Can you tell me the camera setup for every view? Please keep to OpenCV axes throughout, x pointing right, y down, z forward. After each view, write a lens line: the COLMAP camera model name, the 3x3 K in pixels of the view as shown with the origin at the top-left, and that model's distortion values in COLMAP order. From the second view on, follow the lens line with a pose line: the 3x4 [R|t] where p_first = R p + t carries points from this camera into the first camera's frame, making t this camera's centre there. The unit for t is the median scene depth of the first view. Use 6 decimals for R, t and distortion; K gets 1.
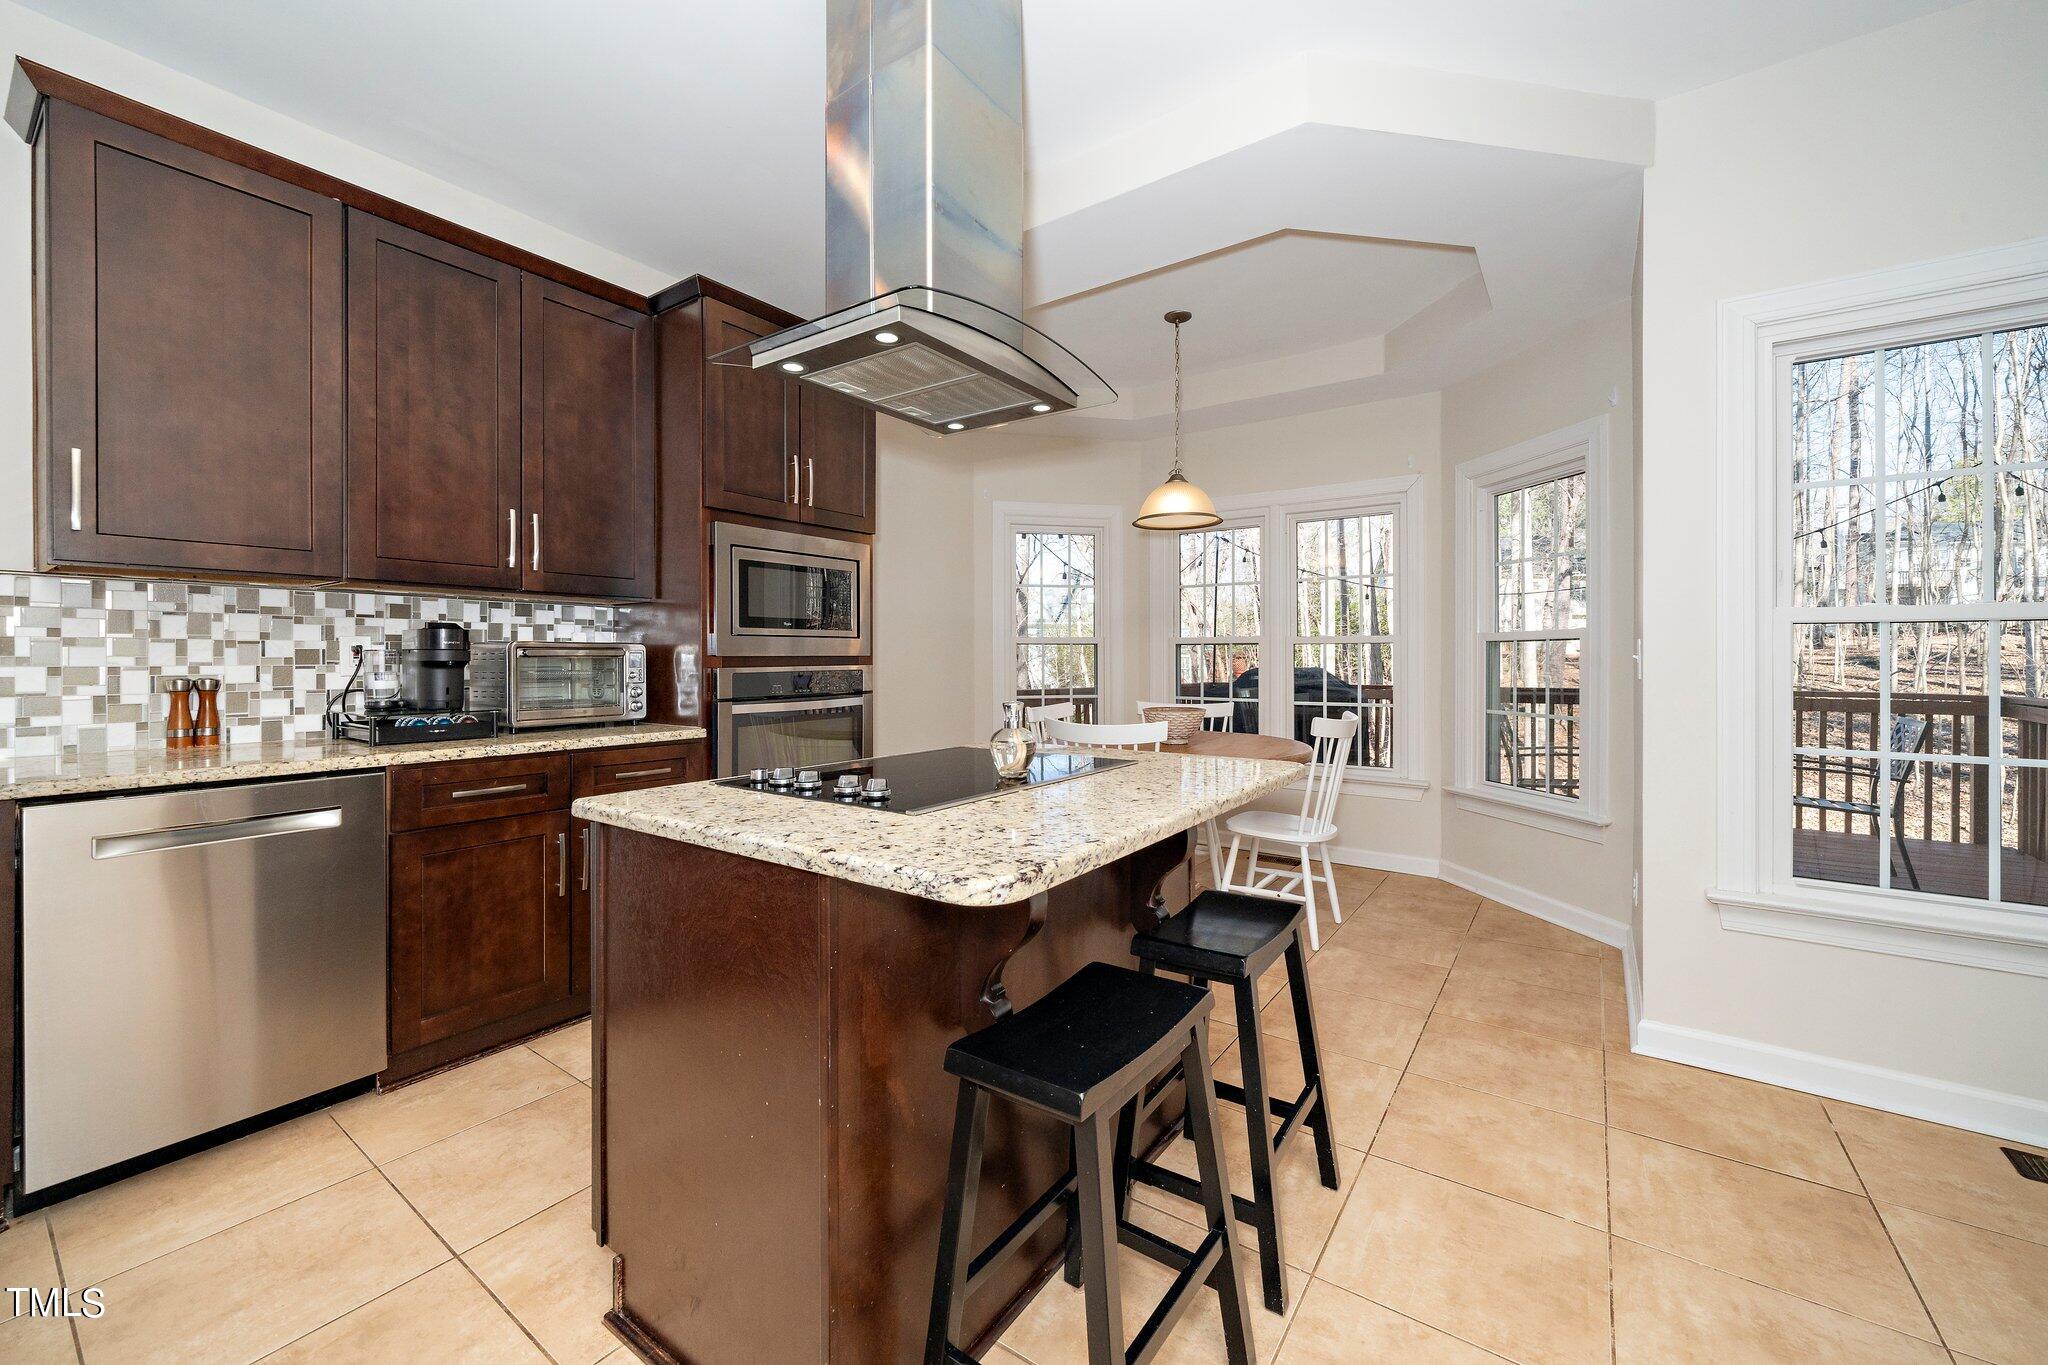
lens RADIAL K [[812.3, 0, 1025.6], [0, 812.3, 664.4], [0, 0, 1]] dist [-0.000447, 0.000054]
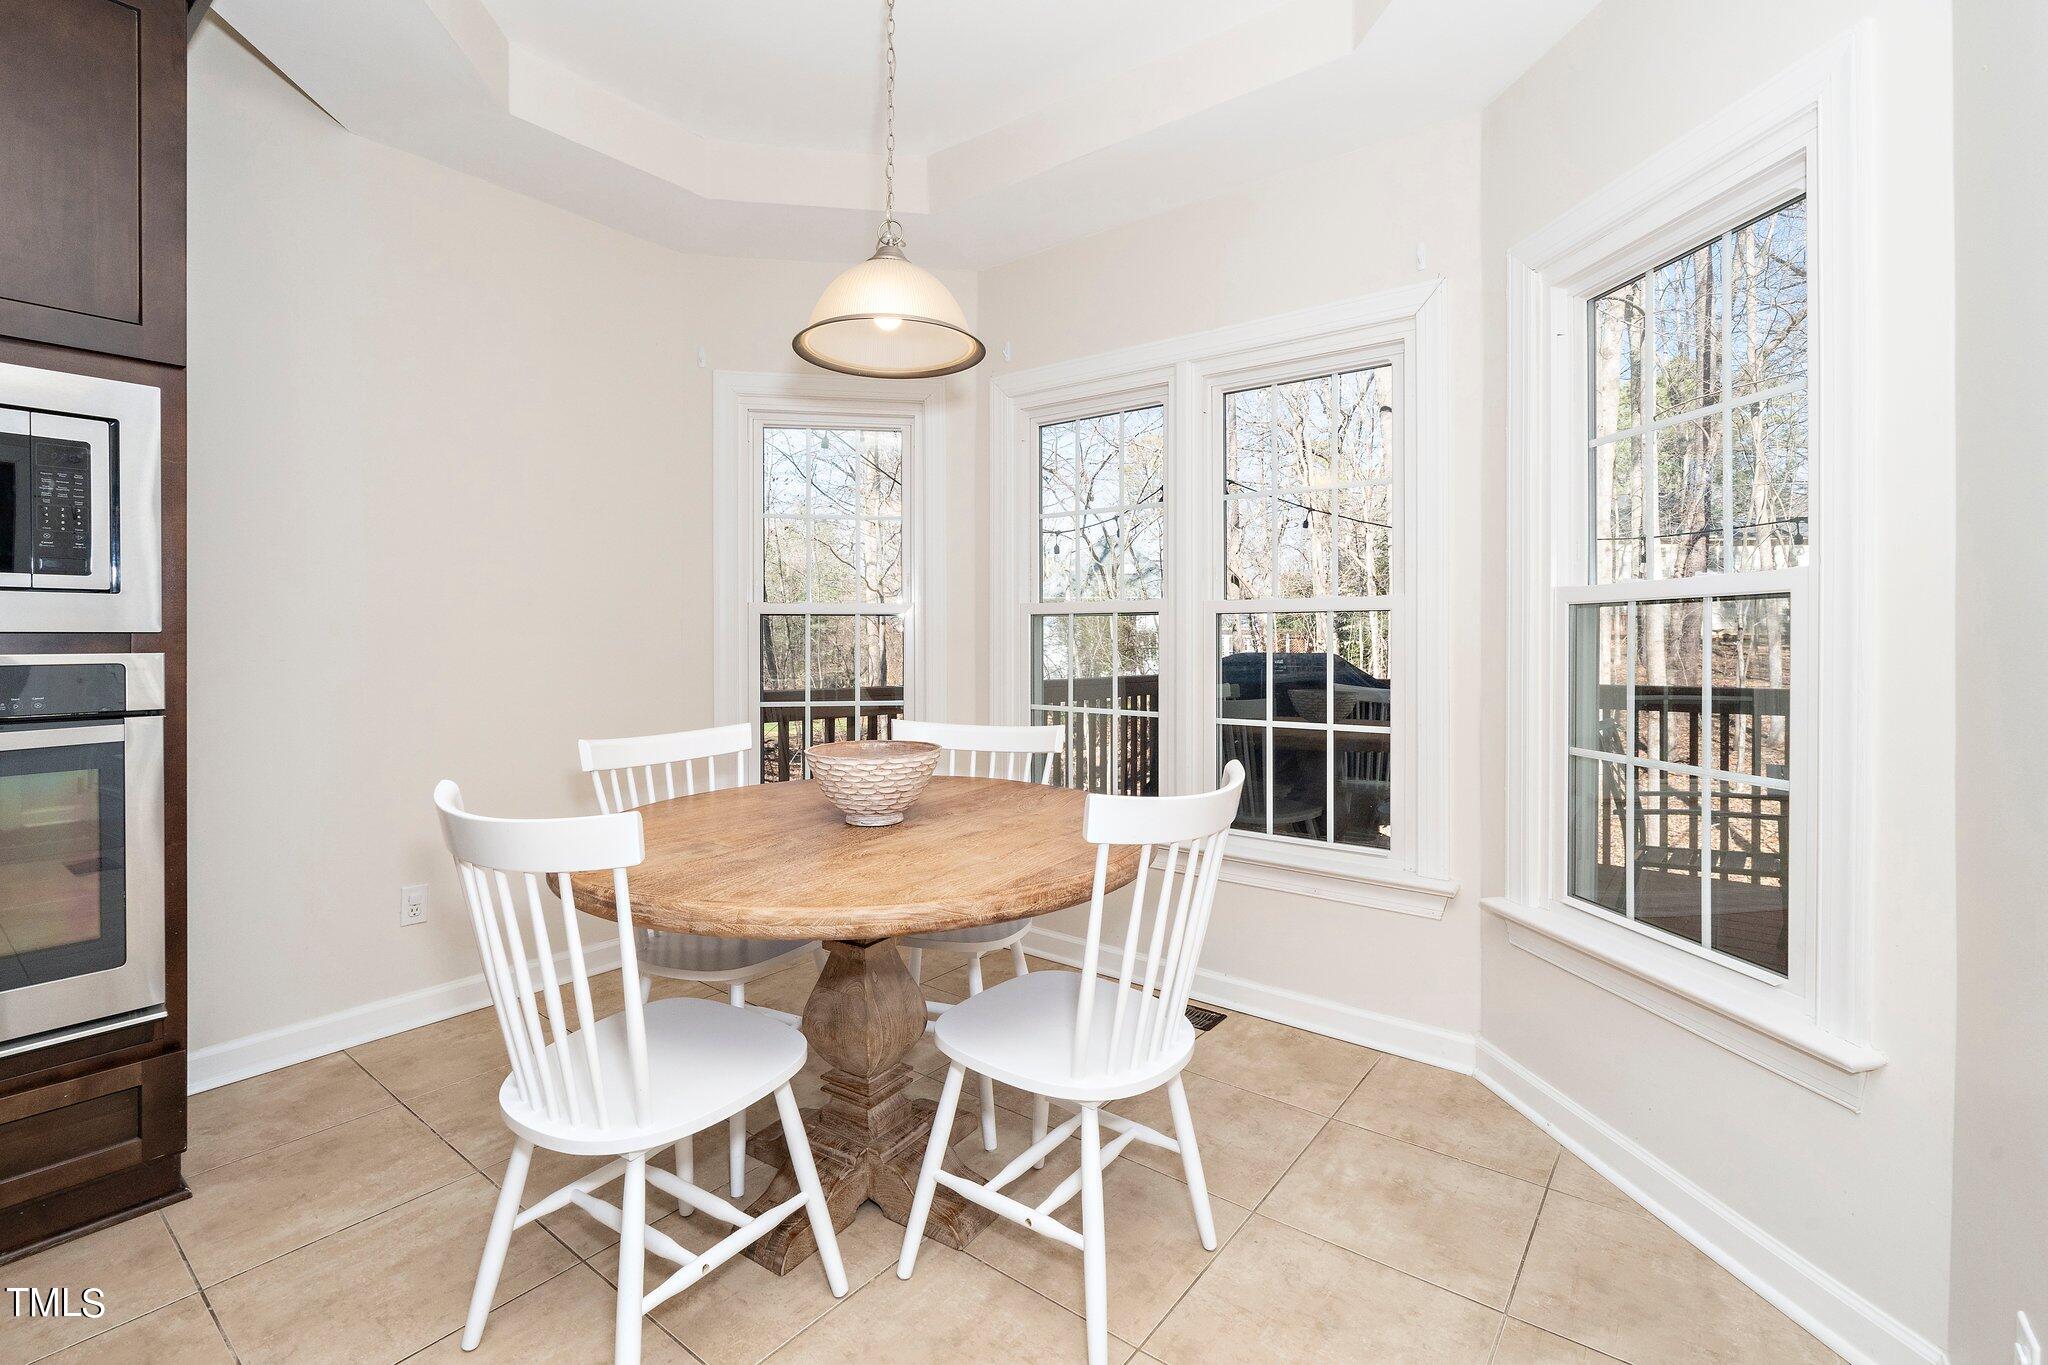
lens RADIAL K [[918.0, 0, 1024.8], [0, 918.0, 644.7], [0, 0, 1]] dist [0.007386, 0.000191]
pose [[0.999047, 0.001900, -0.043617, 0.261727], [-0.001865, 0.999998, 0.000841, -0.004178], [0.043618, -0.000759, 0.999048, 0.428554]]
